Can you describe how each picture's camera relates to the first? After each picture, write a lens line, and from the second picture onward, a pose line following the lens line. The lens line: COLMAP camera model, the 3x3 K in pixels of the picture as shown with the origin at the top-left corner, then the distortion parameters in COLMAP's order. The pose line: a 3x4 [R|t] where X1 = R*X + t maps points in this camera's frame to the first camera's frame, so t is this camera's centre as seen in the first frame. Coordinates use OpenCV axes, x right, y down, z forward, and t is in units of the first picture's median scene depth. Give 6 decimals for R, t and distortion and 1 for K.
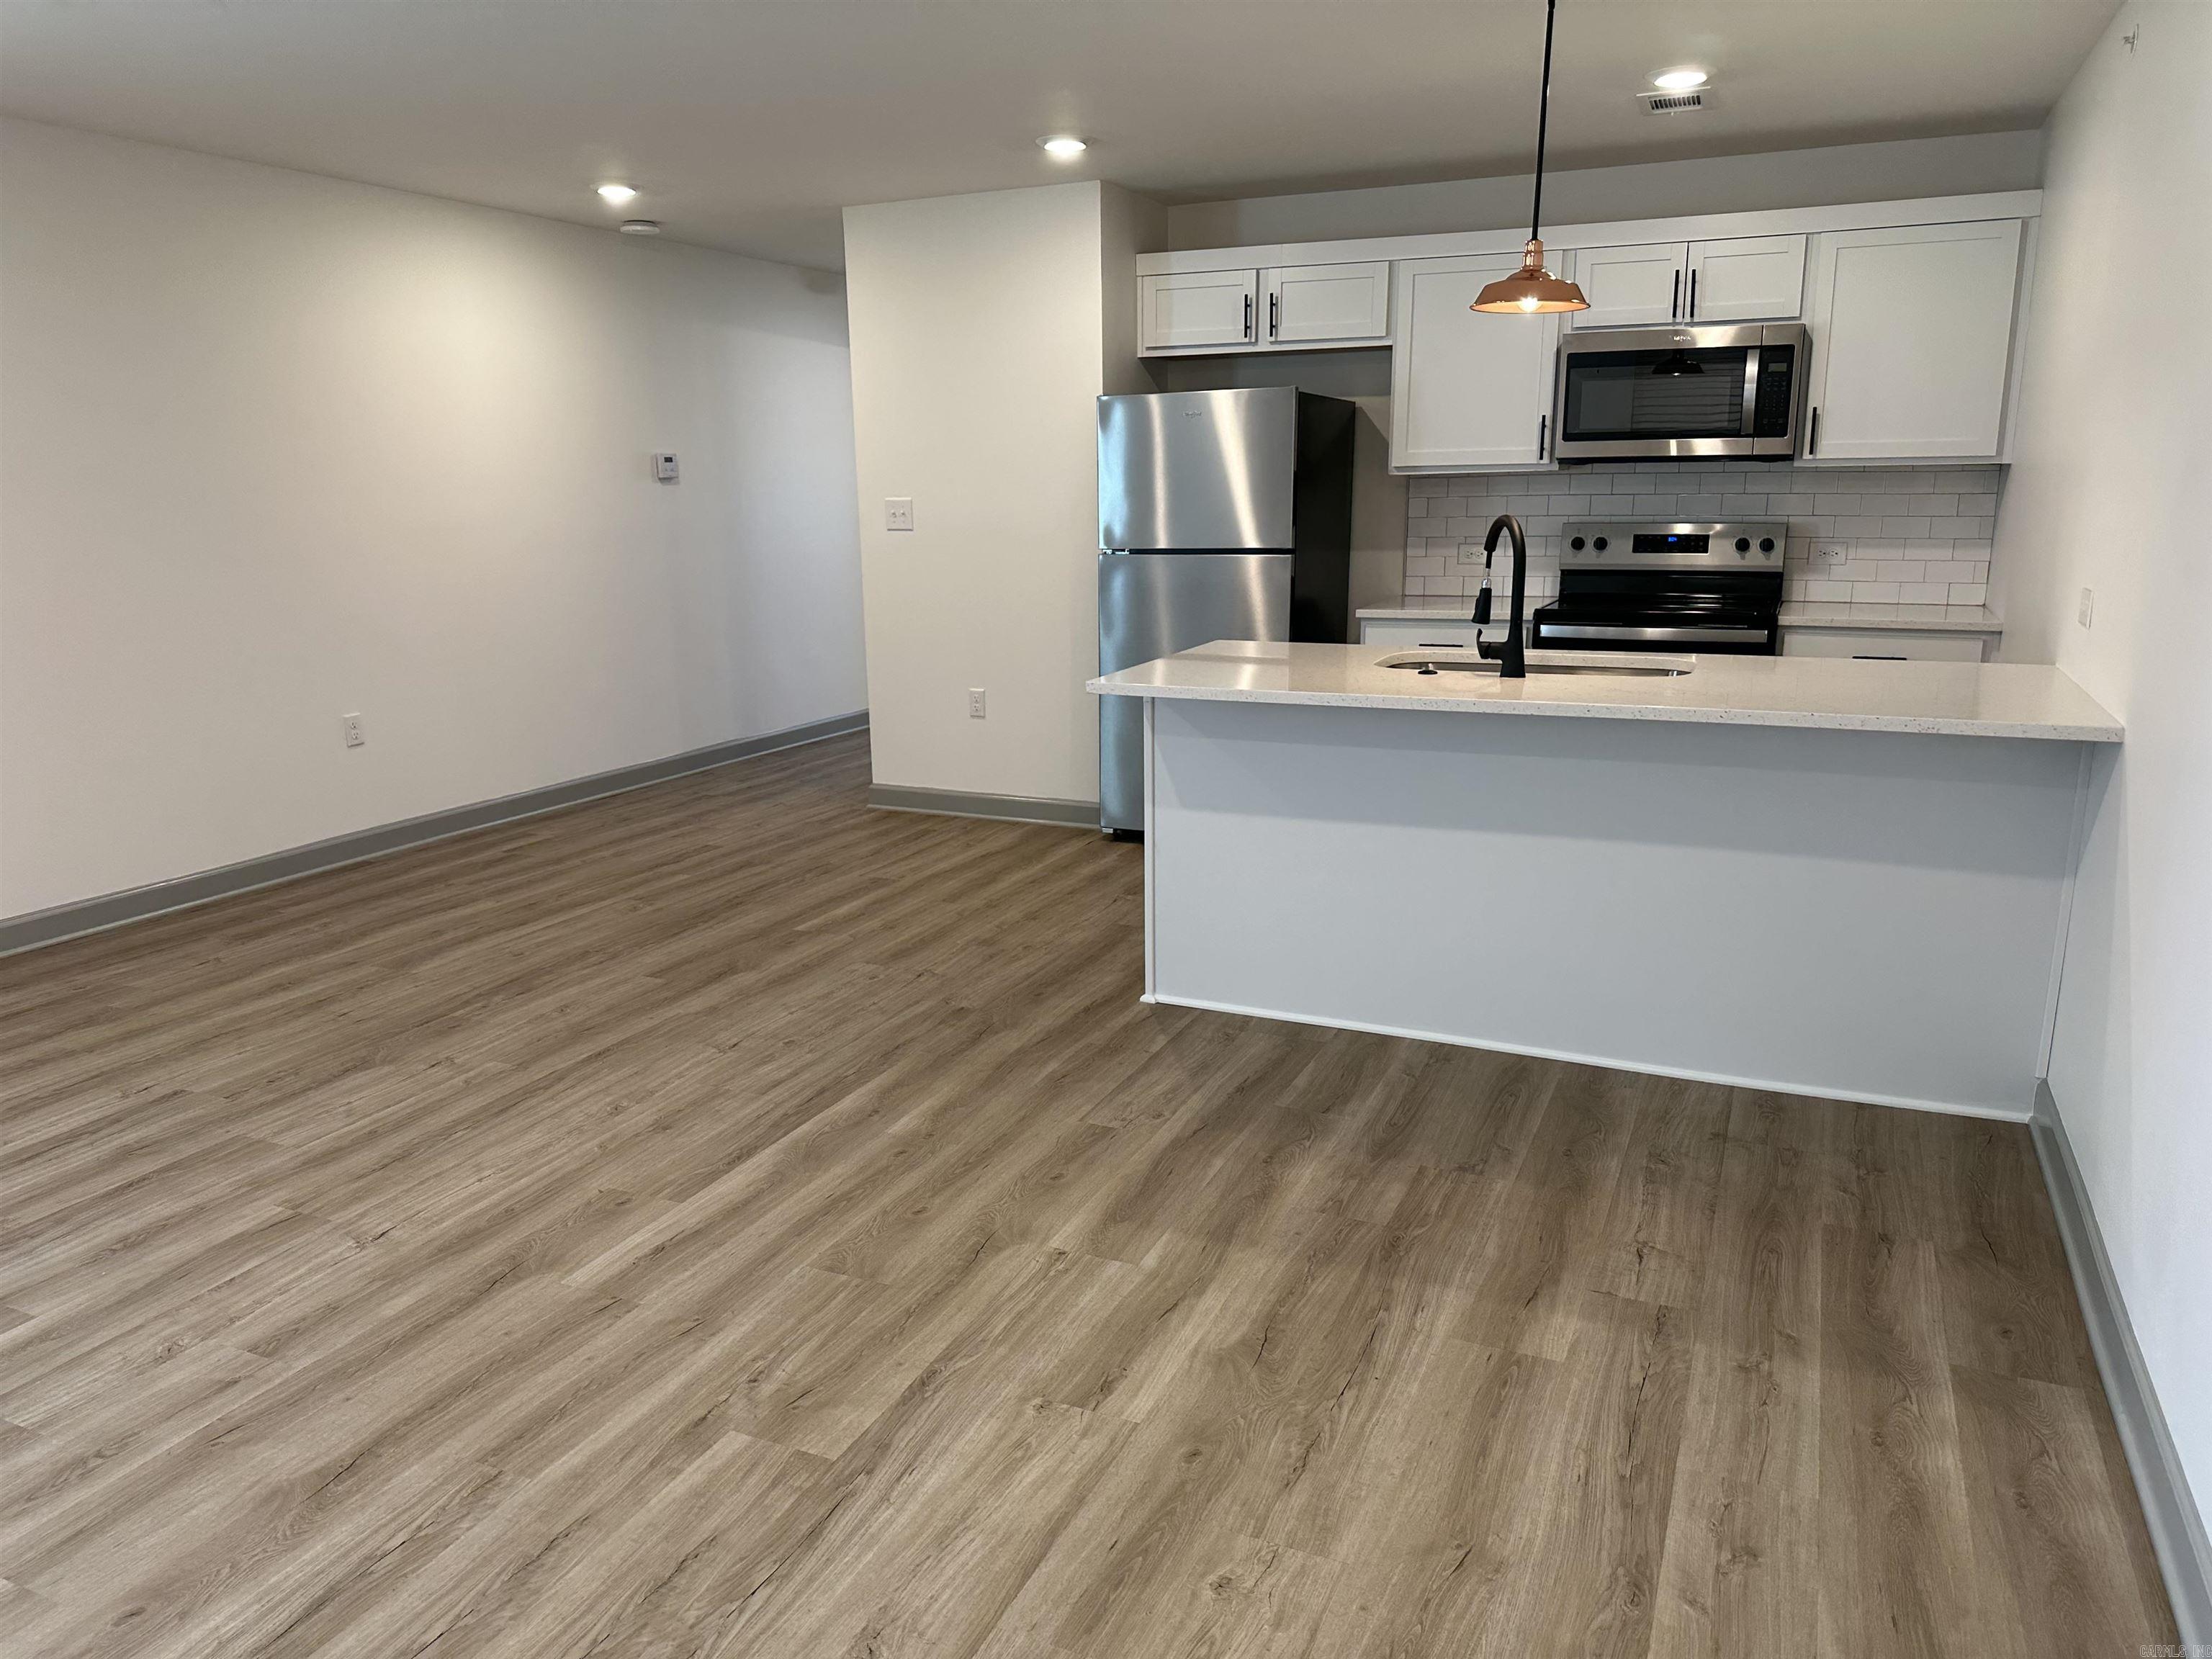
lens RADIAL K [[1540.2, 0, 1086.5], [0, 1540.2, 844.5], [0, 0, 1]] dist [0.126421, -0.218861]
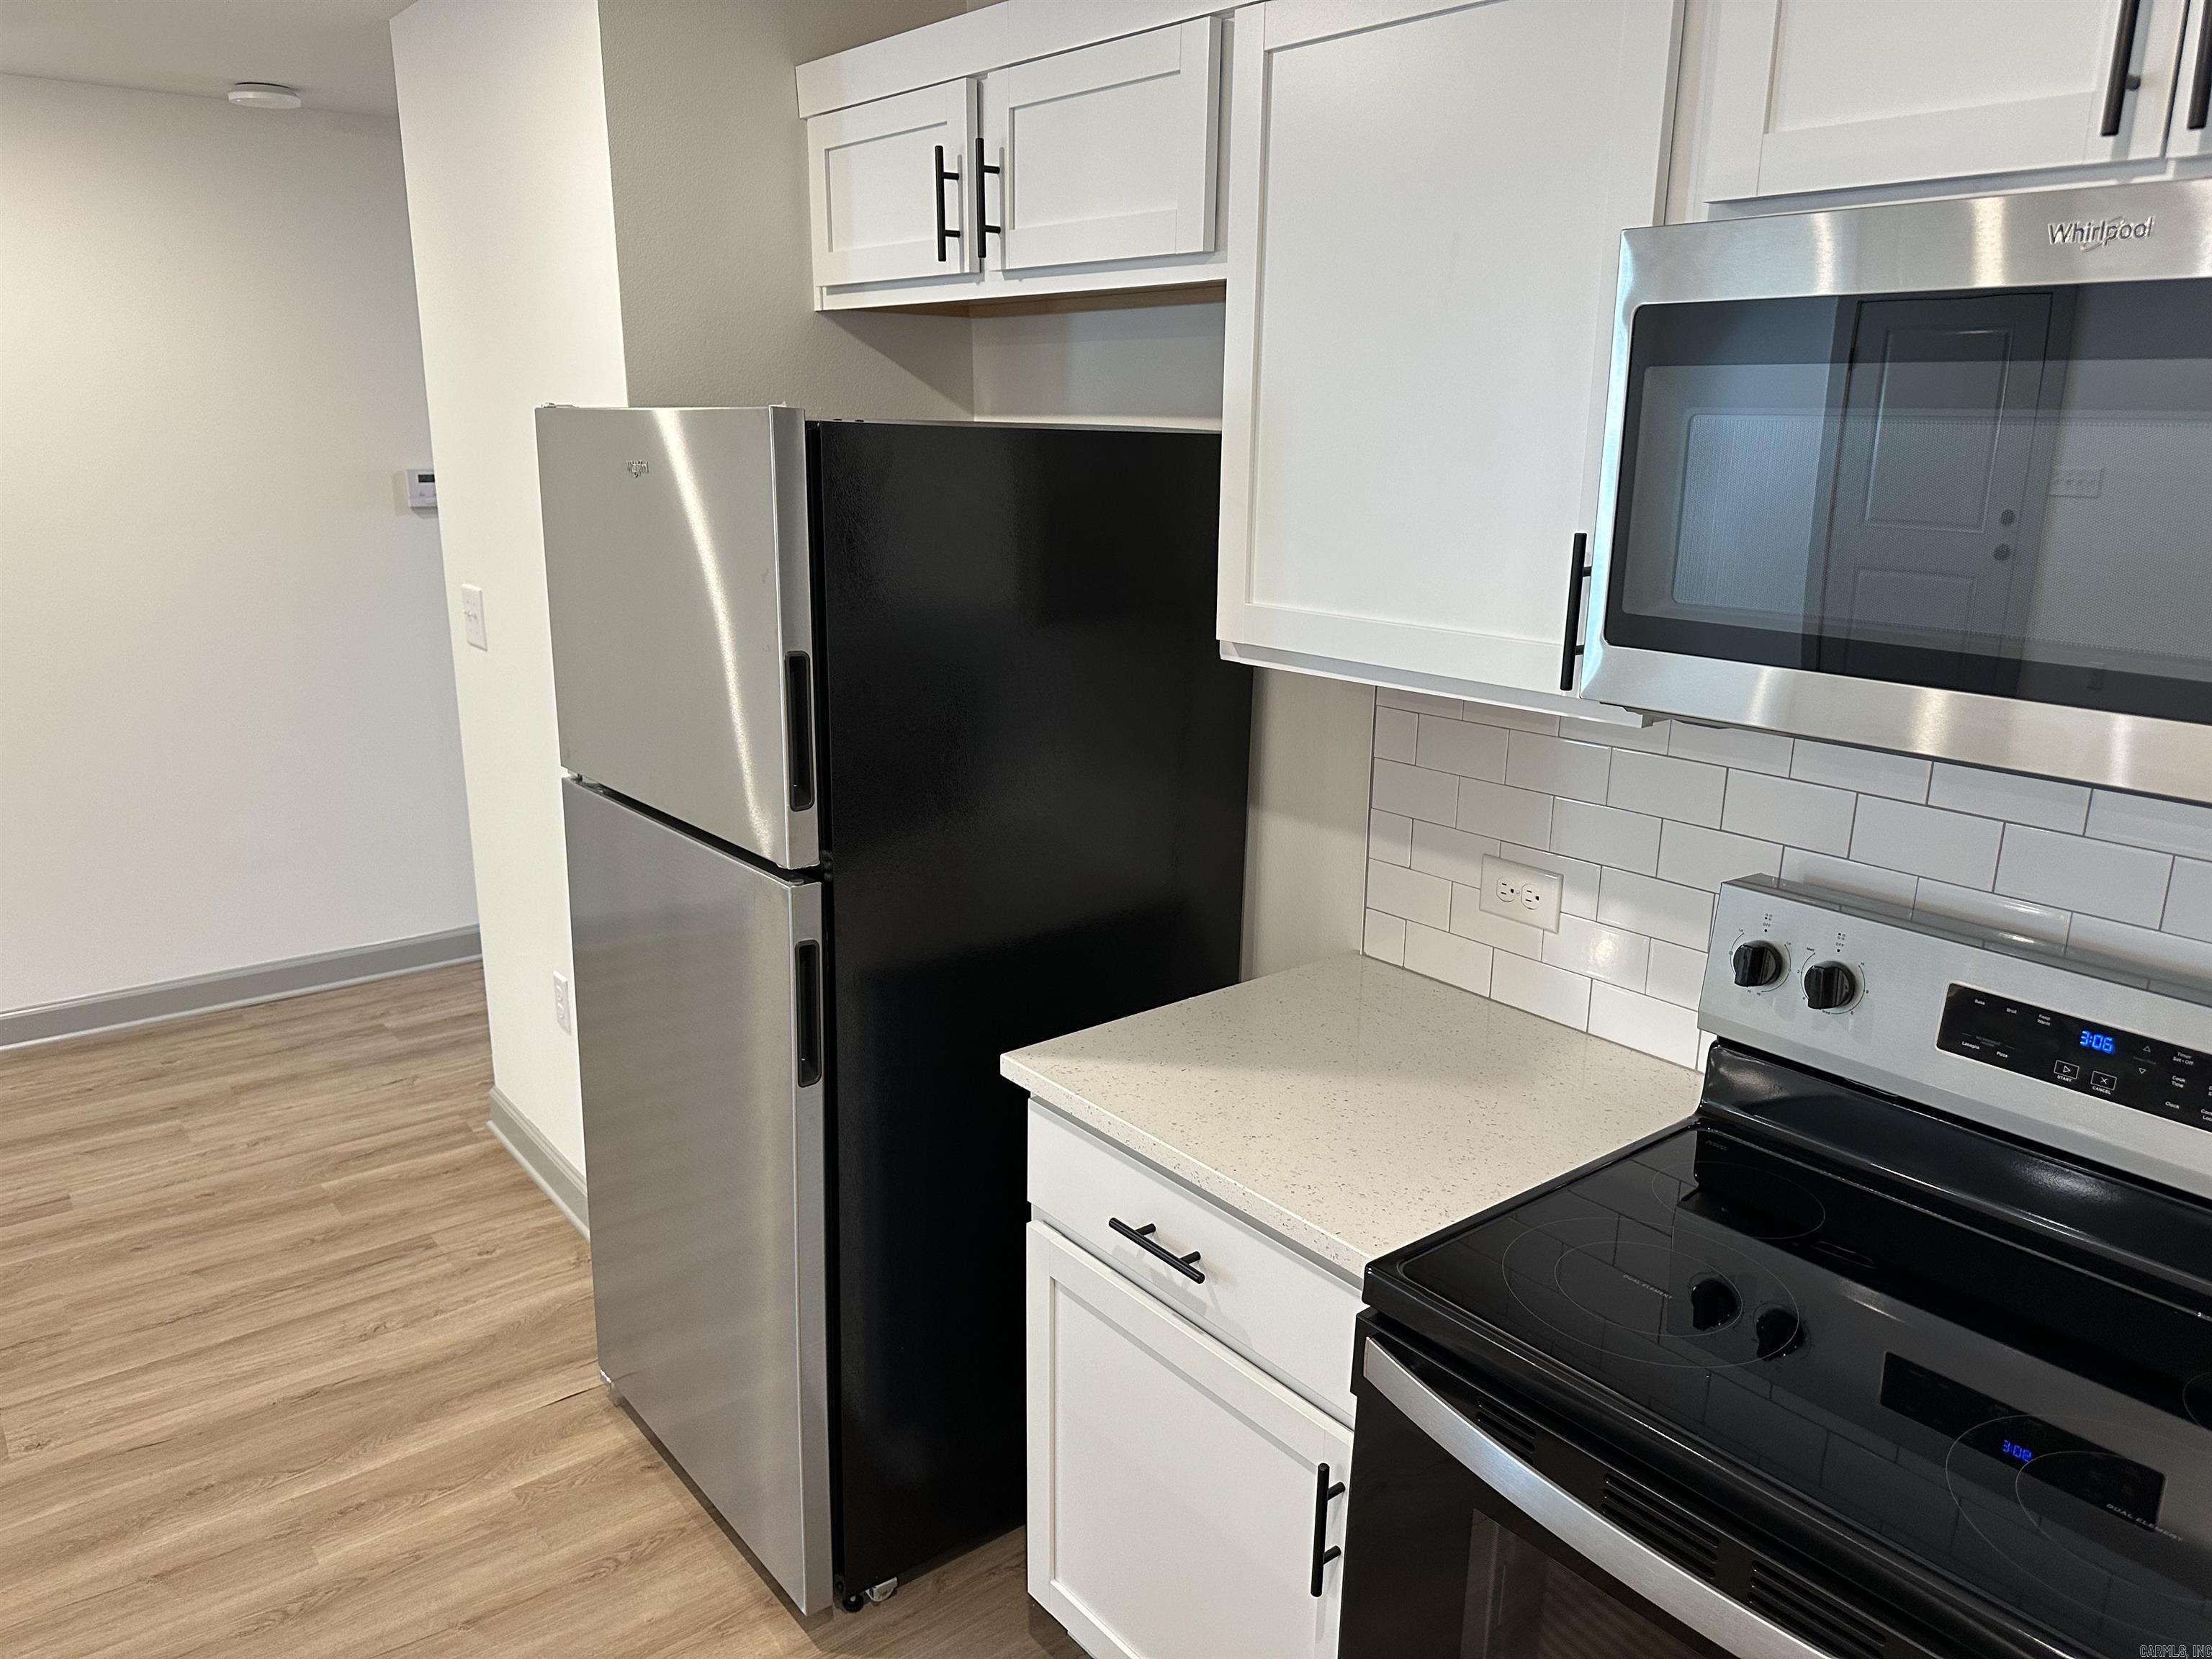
lens RADIAL K [[1563.7, 0, 1101.0], [0, 1563.7, 837.7], [0, 0, 1]] dist [0.060484, -0.077948]
pose [[0.892223, 0.138209, -0.429926, 0.466890], [-0.126468, 0.990393, 0.055926, -0.307520], [0.433525, 0.004473, 0.901130, 0.973033]]
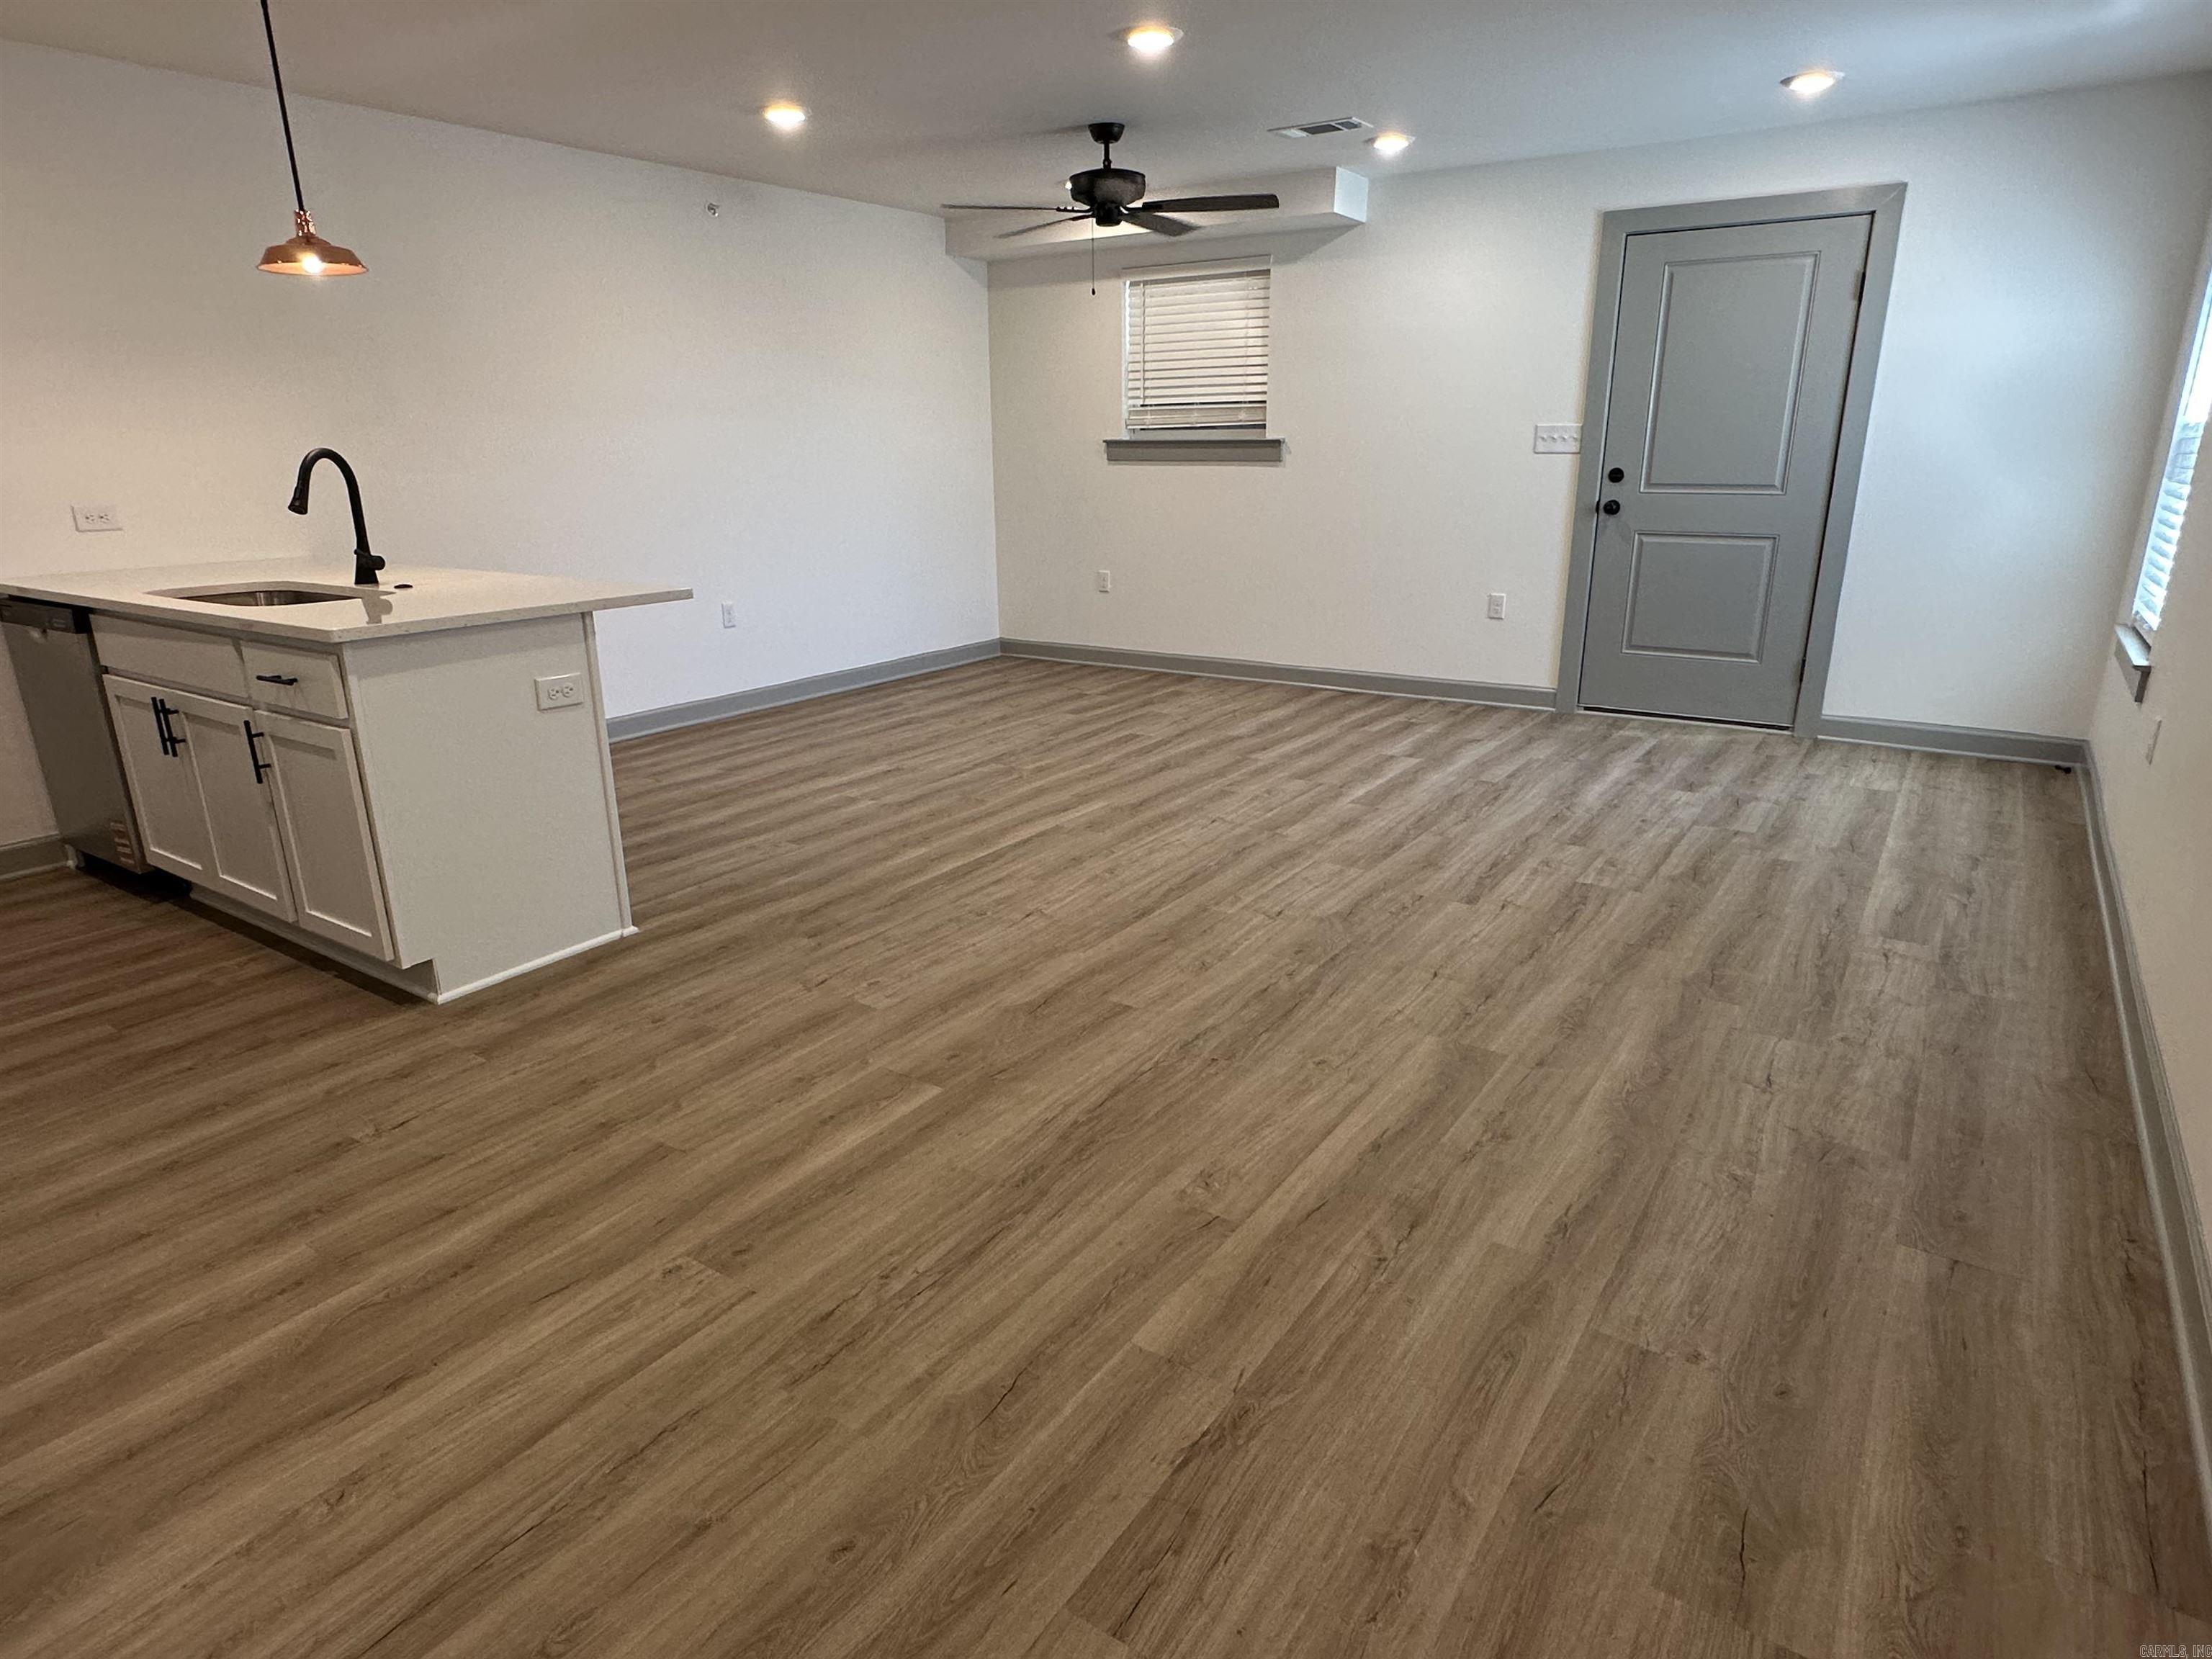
lens RADIAL K [[1279.1, 0, 1098.6], [0, 1279.1, 842.1], [0, 0, 1]] dist [-0.004283, 0.002516]
pose [[-0.986081, -0.027947, 0.163902, -0.412075], [0.060698, 0.857229, 0.511345, -0.372286], [-0.154792, 0.514176, -0.843601, 1.685228]]
